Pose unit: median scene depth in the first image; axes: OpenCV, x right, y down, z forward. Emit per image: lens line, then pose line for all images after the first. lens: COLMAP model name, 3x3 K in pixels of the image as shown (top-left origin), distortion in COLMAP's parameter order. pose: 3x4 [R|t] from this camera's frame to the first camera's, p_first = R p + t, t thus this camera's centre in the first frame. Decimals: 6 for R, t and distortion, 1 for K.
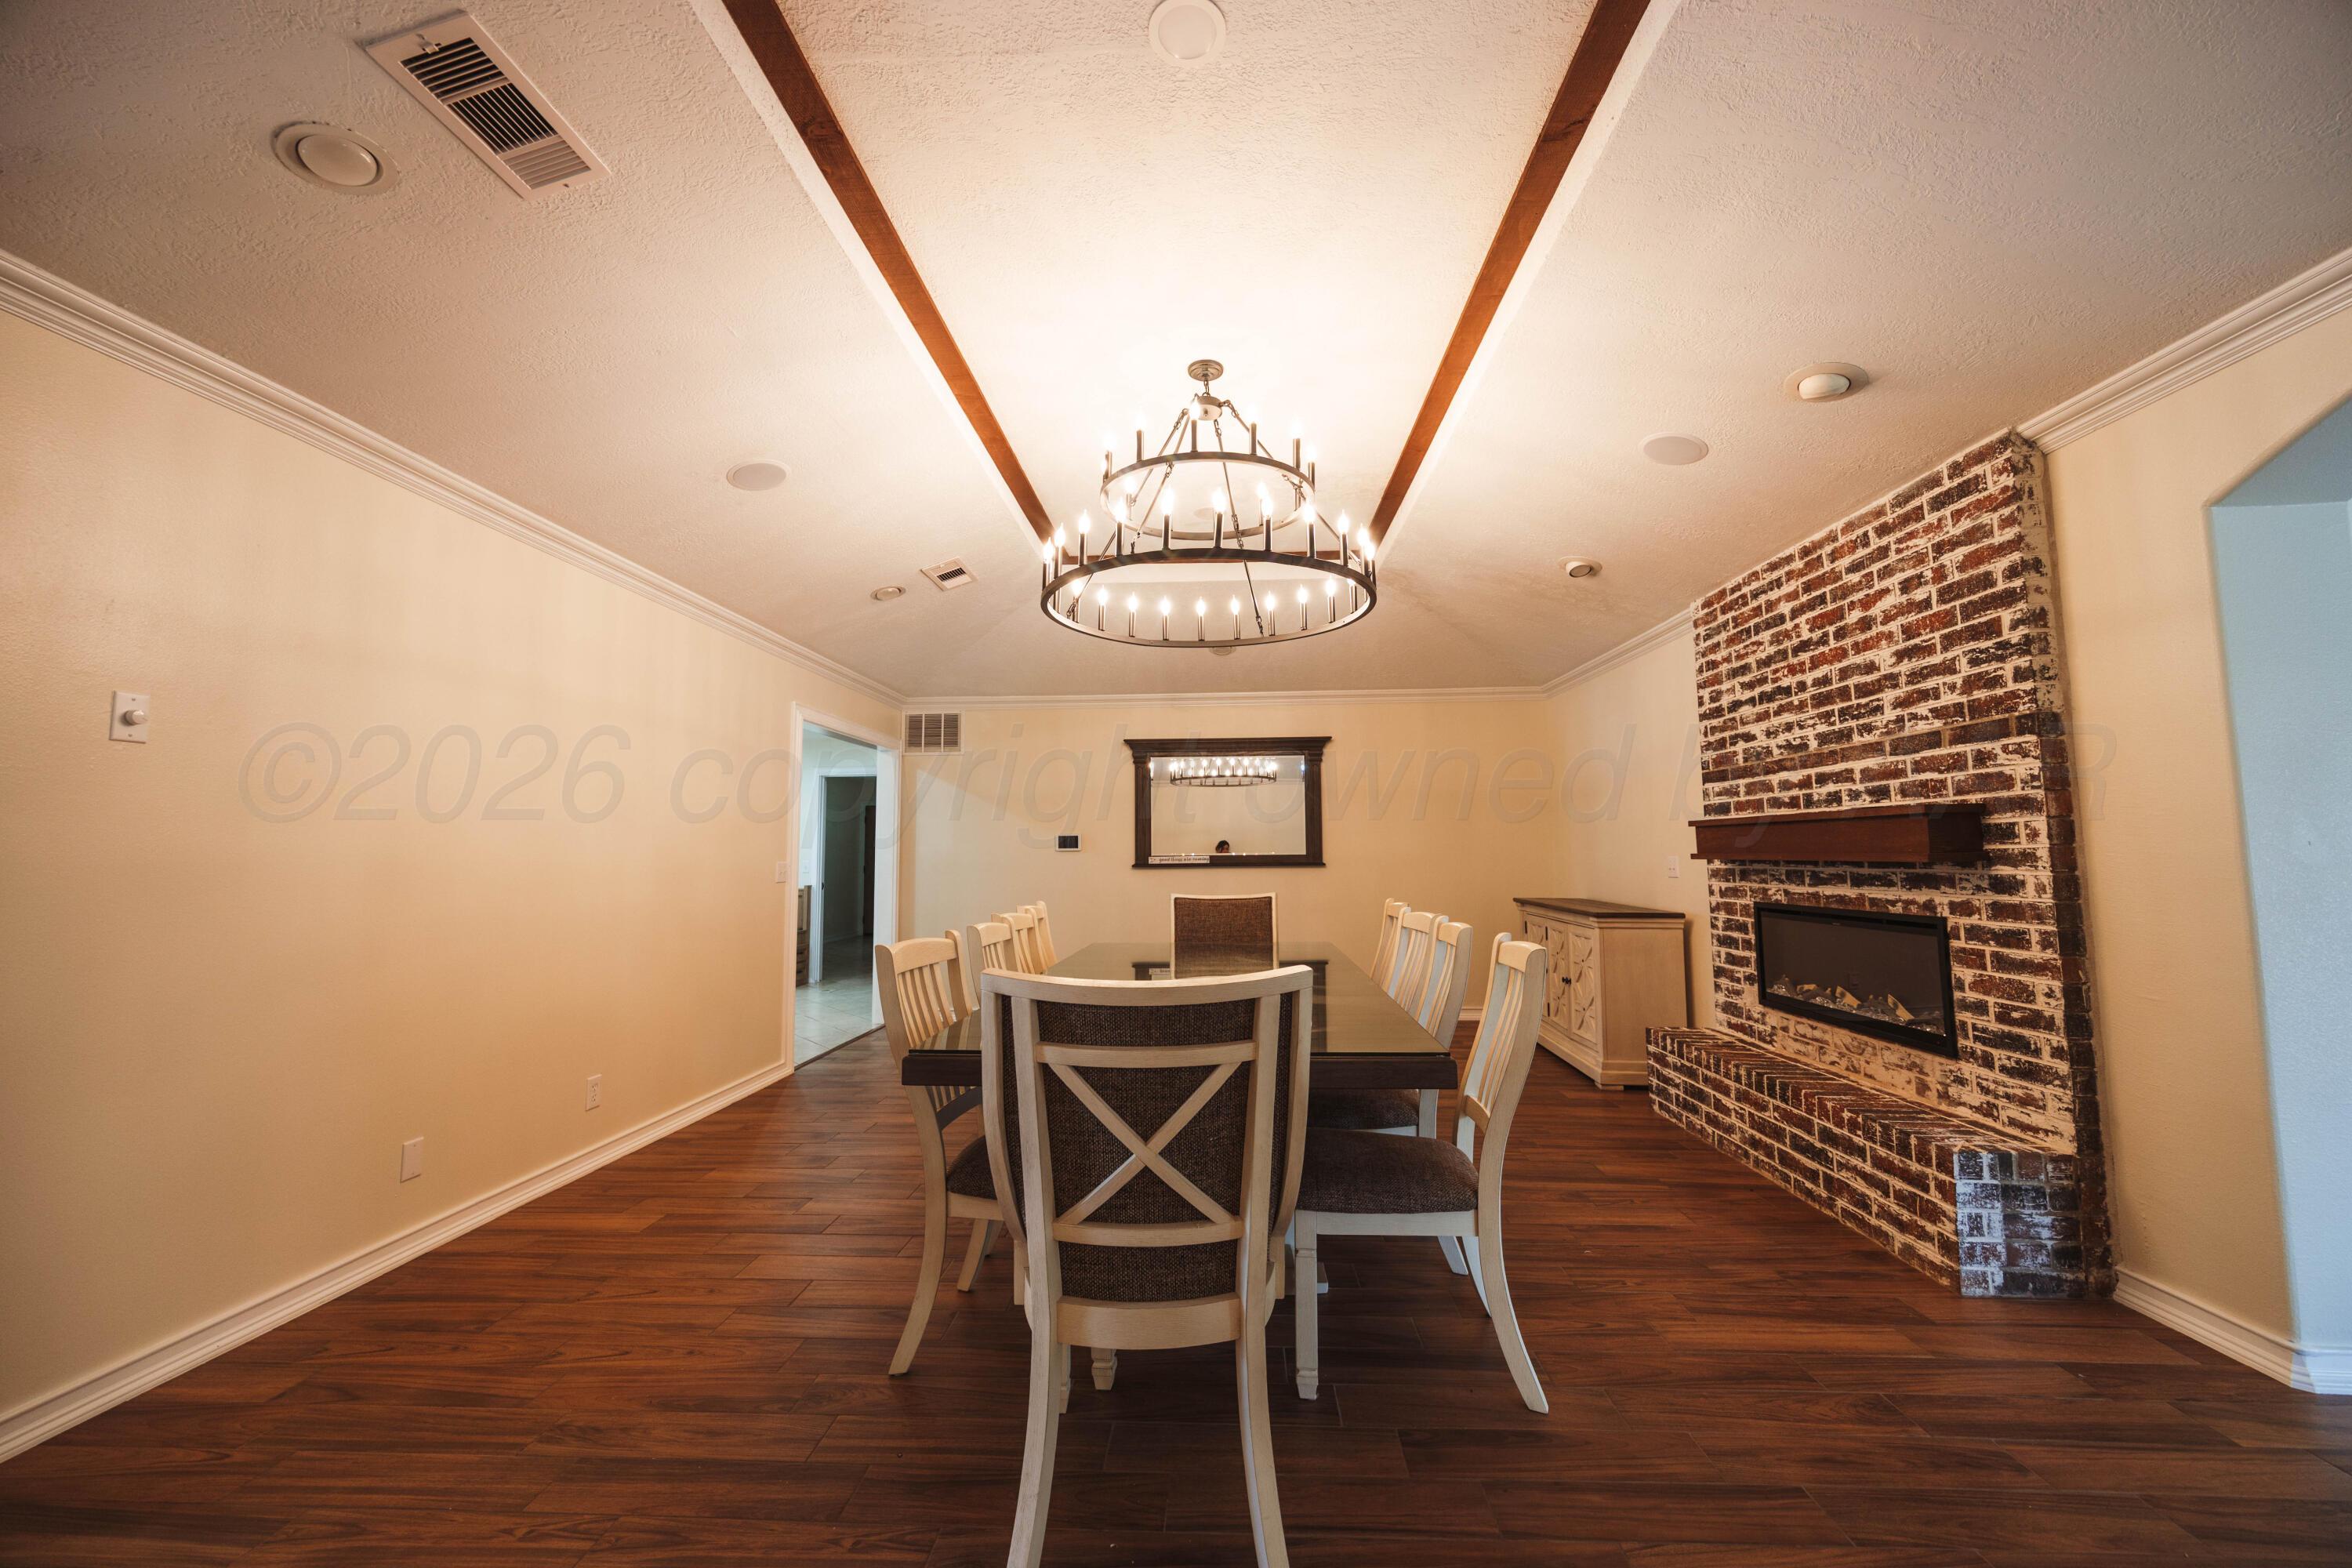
lens RADIAL K [[898.6, 0, 1192.6], [0, 898.6, 771.5], [0, 0, 1]] dist [-0.001373, -0.000471]
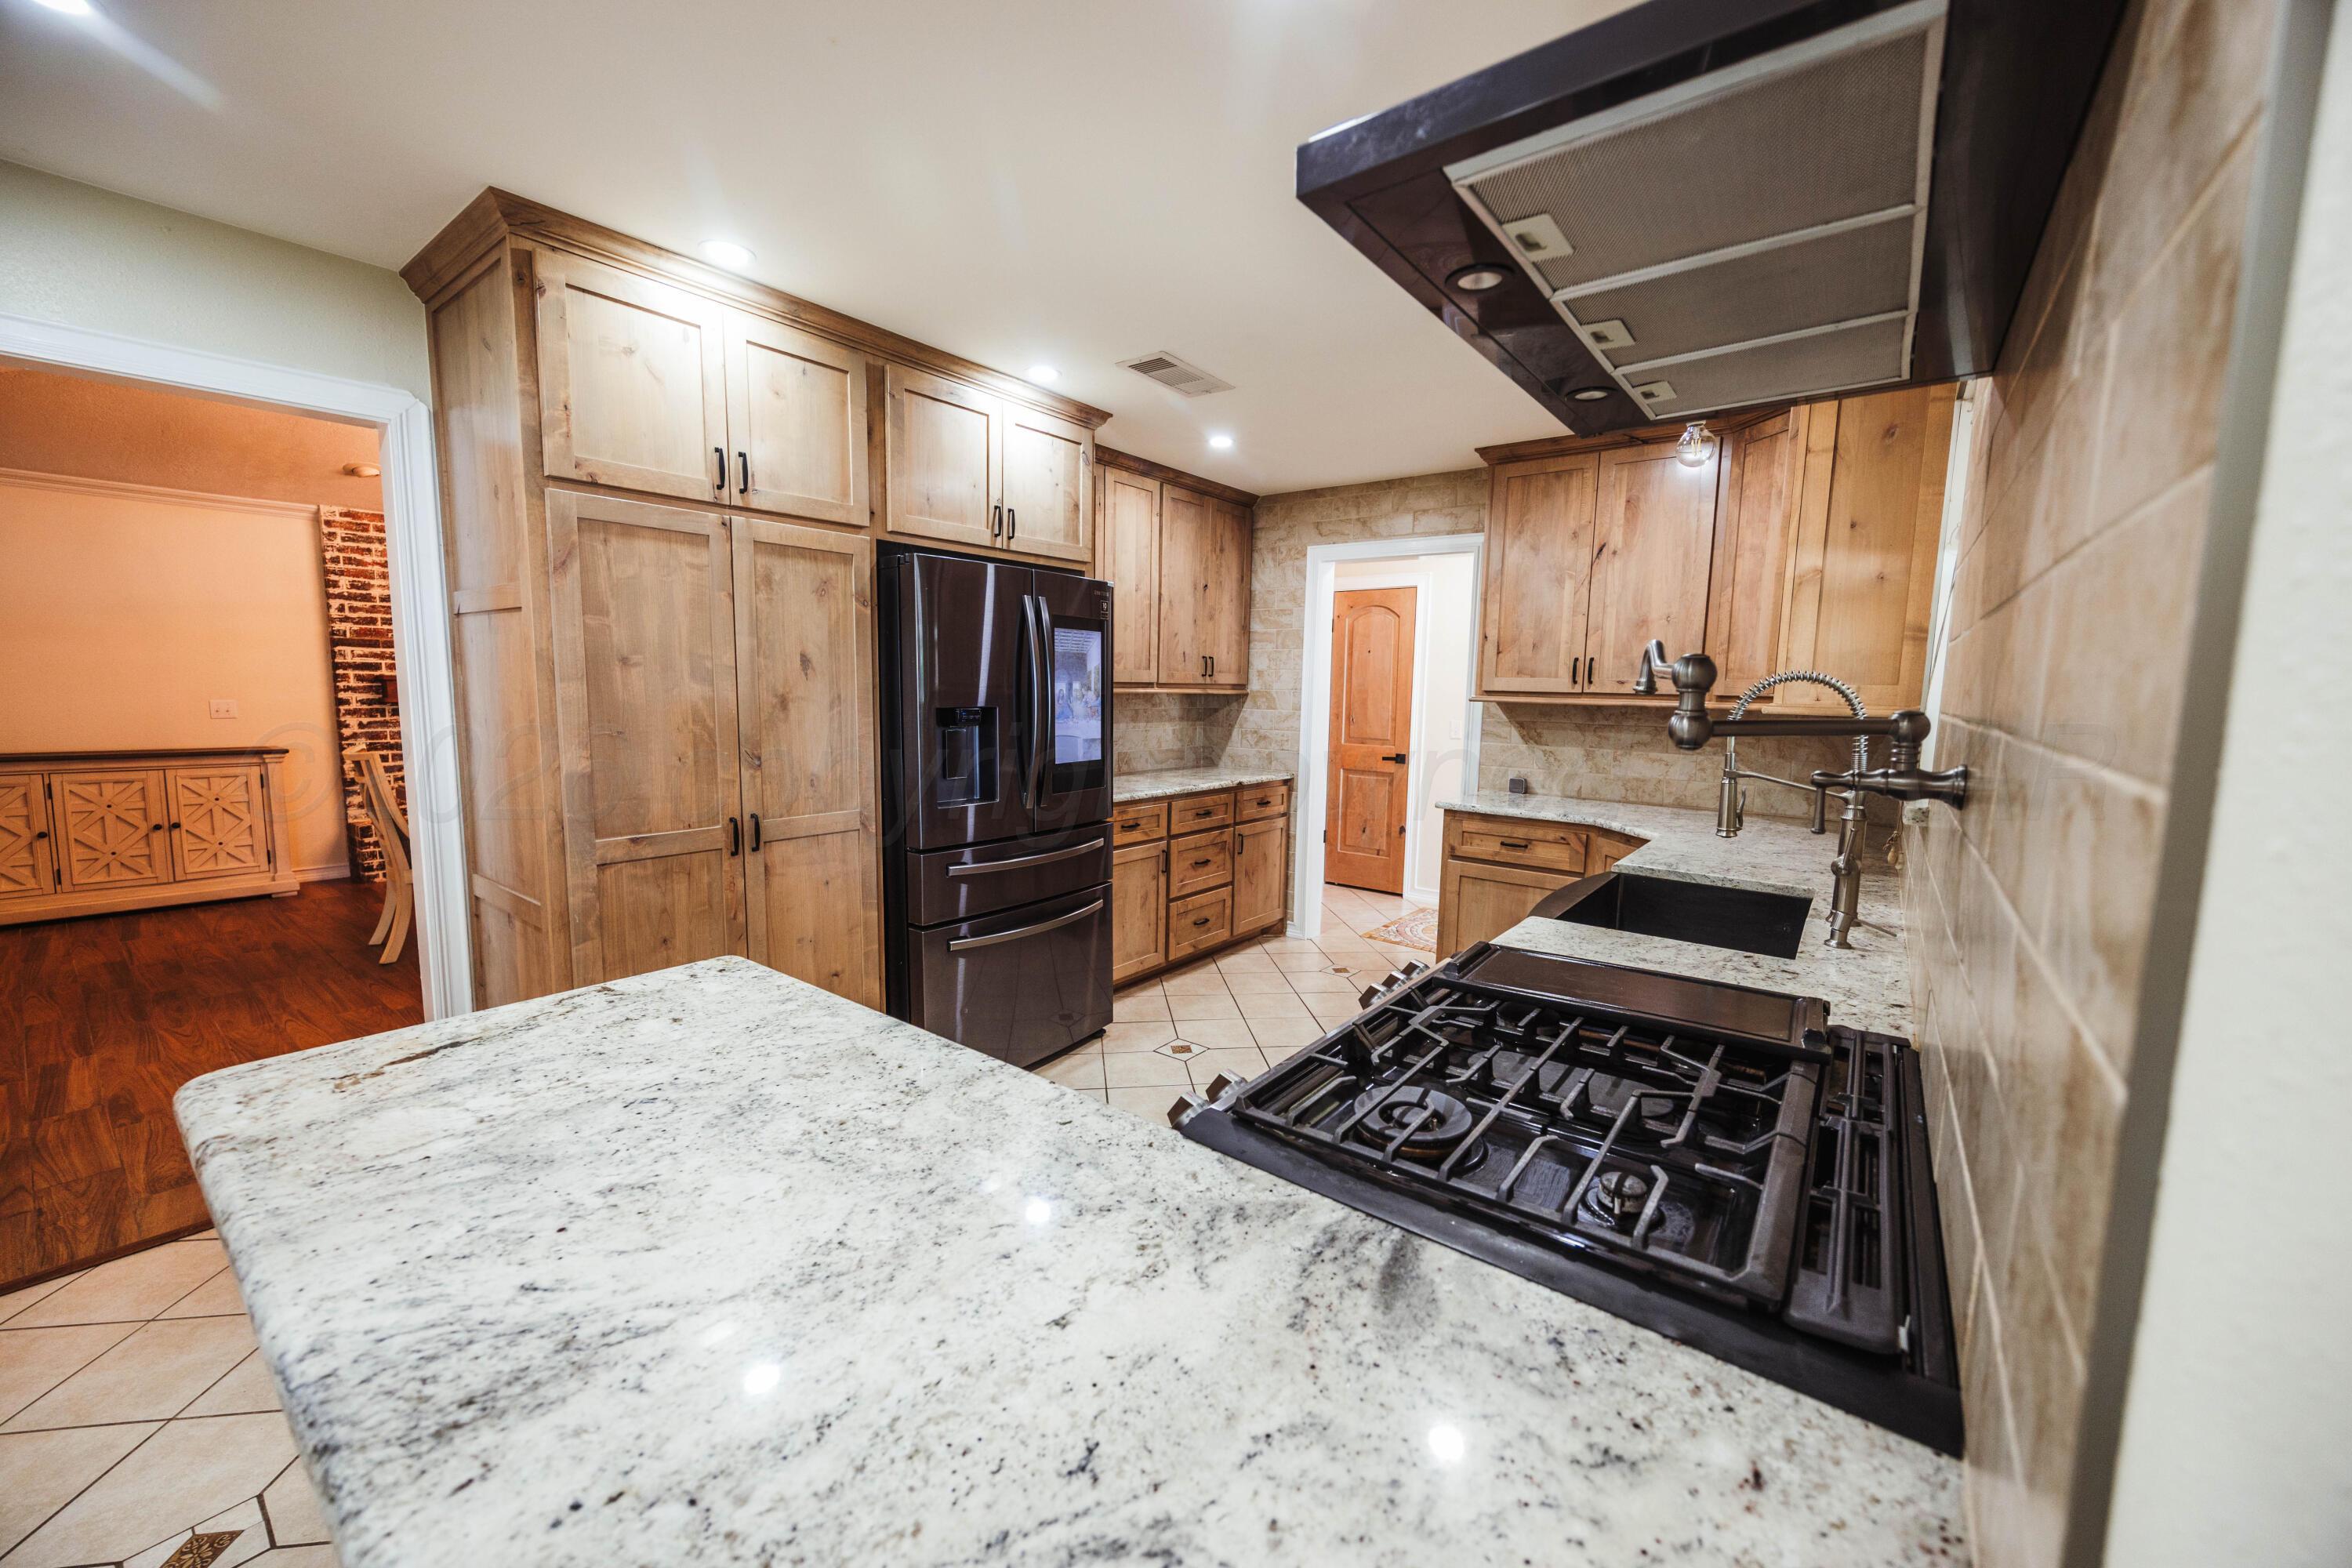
lens RADIAL K [[898.6, 0, 1189.9], [0, 898.6, 786.2], [0, 0, 1]] dist [-0.001373, -0.000471]
pose [[-0.825875, -0.067420, 0.559808, -1.615896], [-0.062094, 0.997662, 0.028547, 0.135282], [-0.560424, -0.011185, -0.828131, 1.791776]]
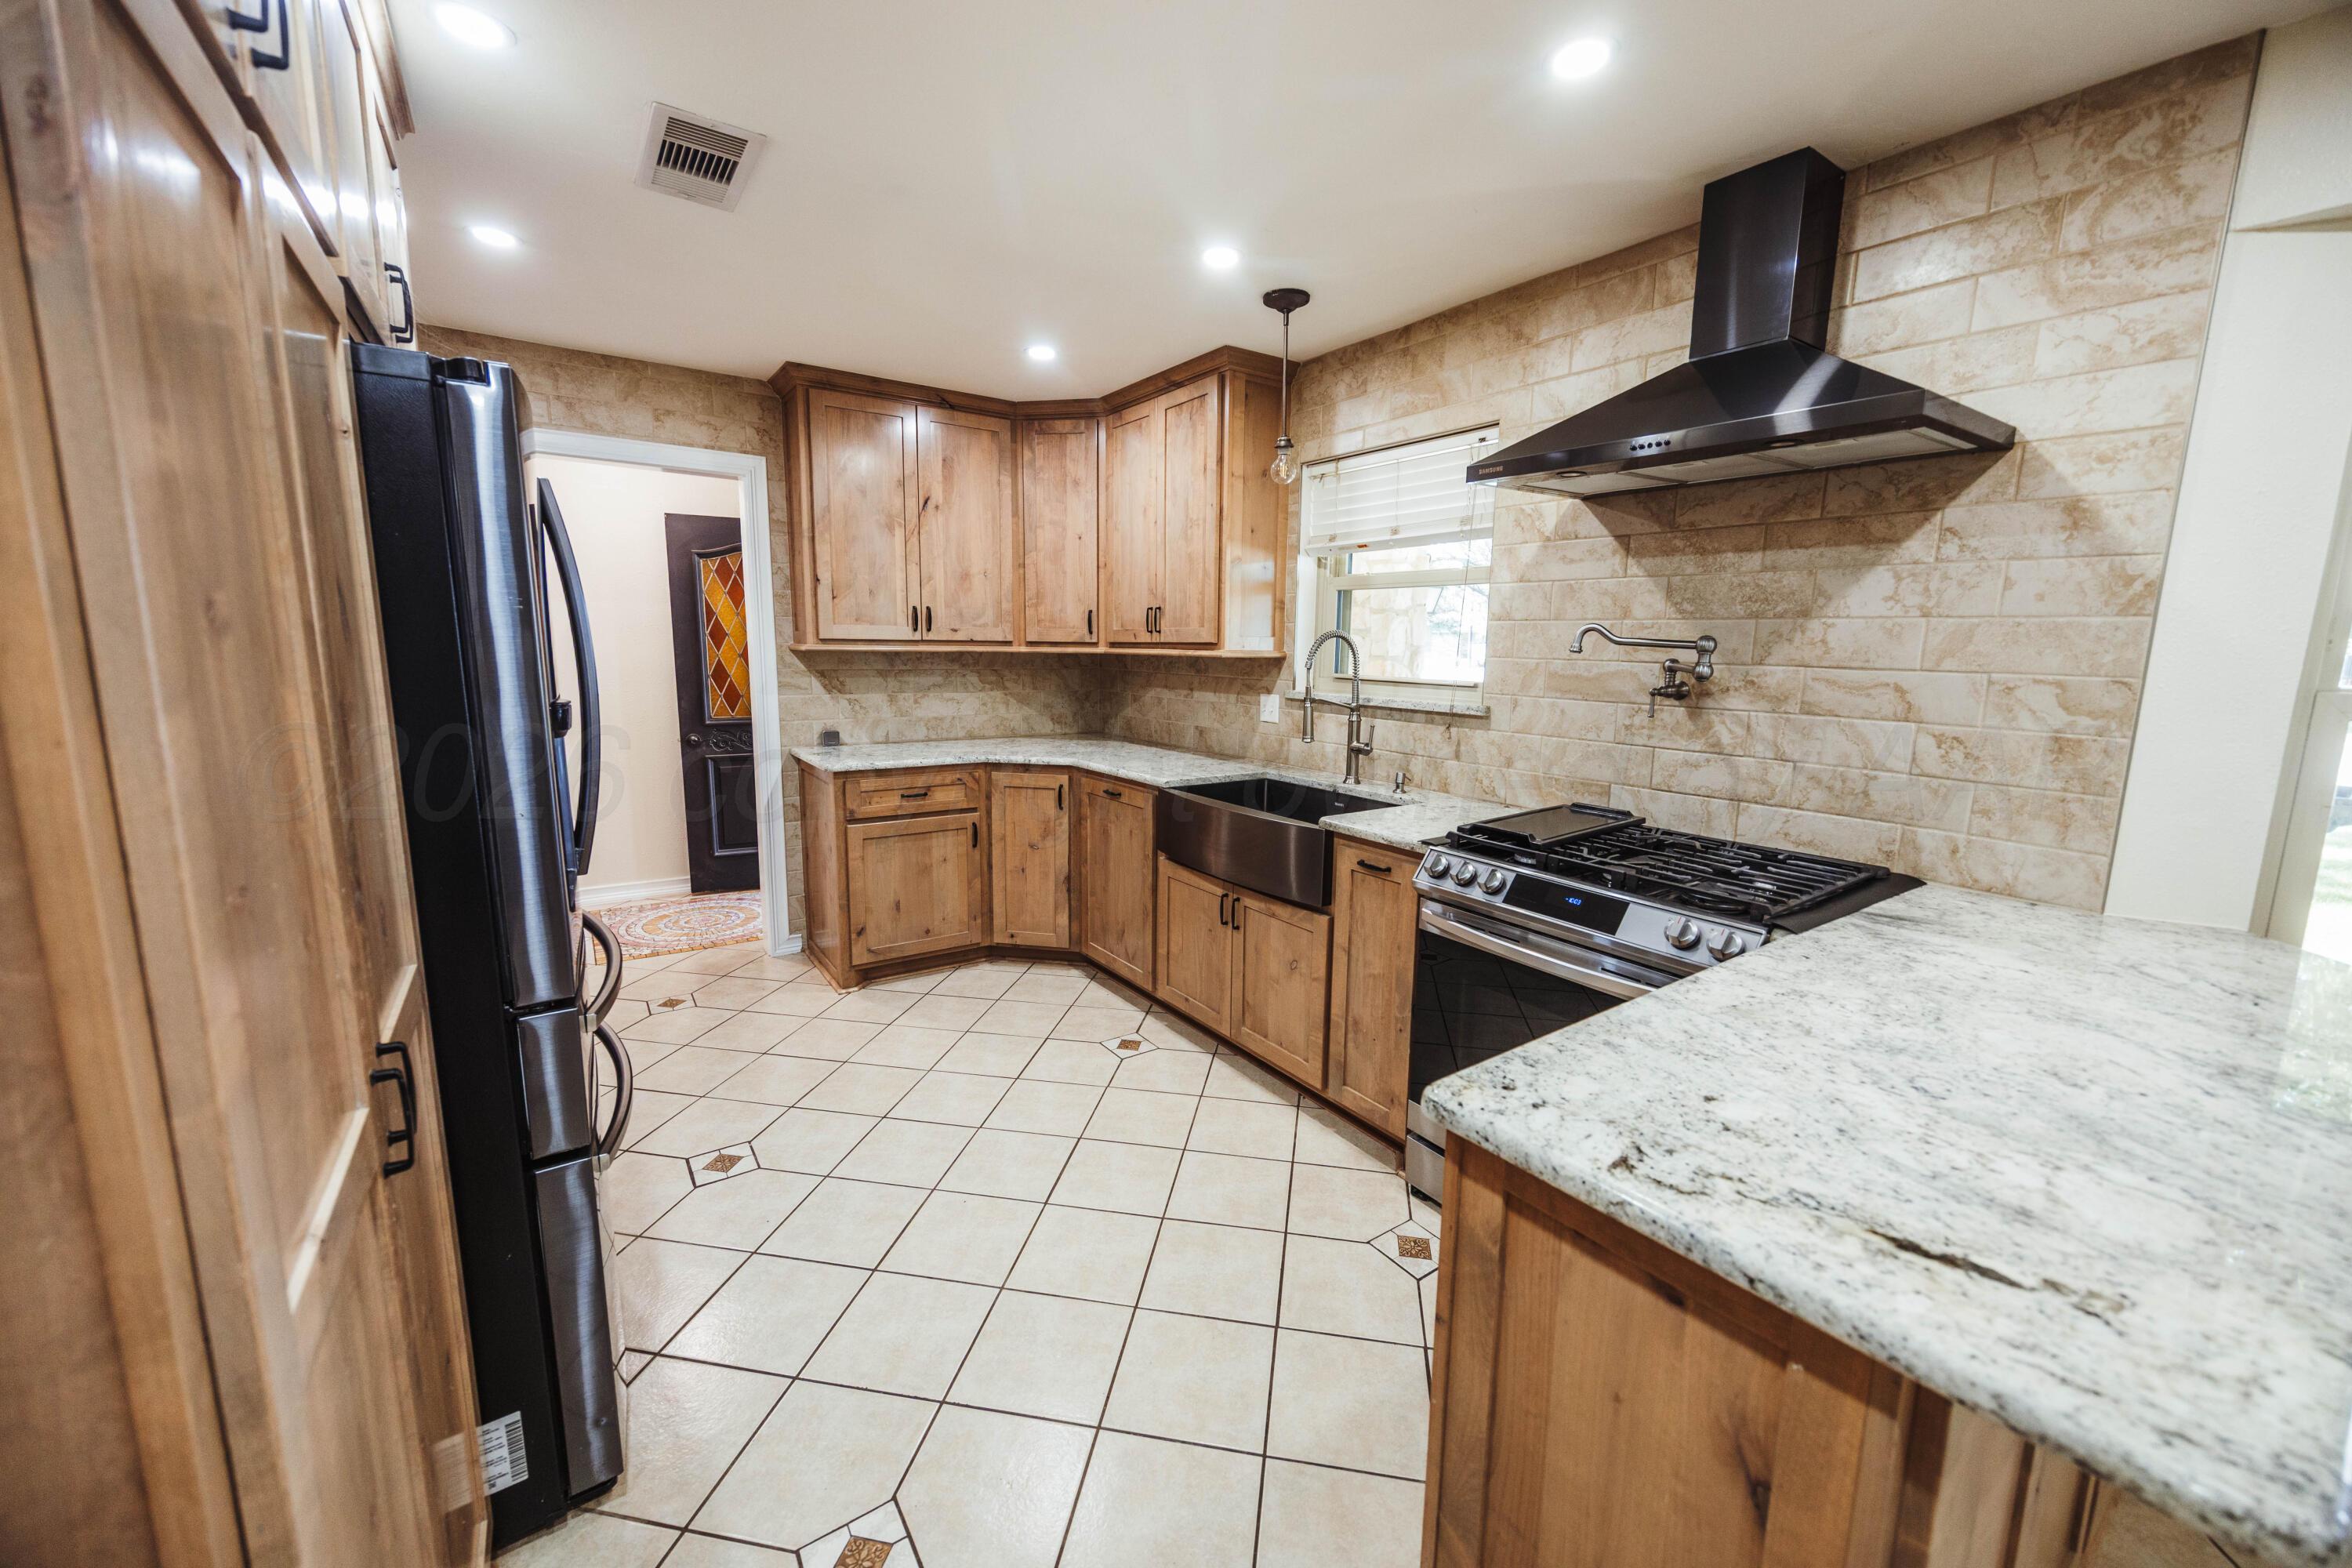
lens RADIAL K [[898.6, 0, 1185.2], [0, 898.6, 779.1], [0, 0, 1]] dist [-0.001373, -0.000471]
pose [[-0.786081, 0.095534, -0.610696, -0.953163], [0.052283, 0.994720, 0.088310, 0.115674], [0.615908, 0.037490, -0.786925, 1.727460]]
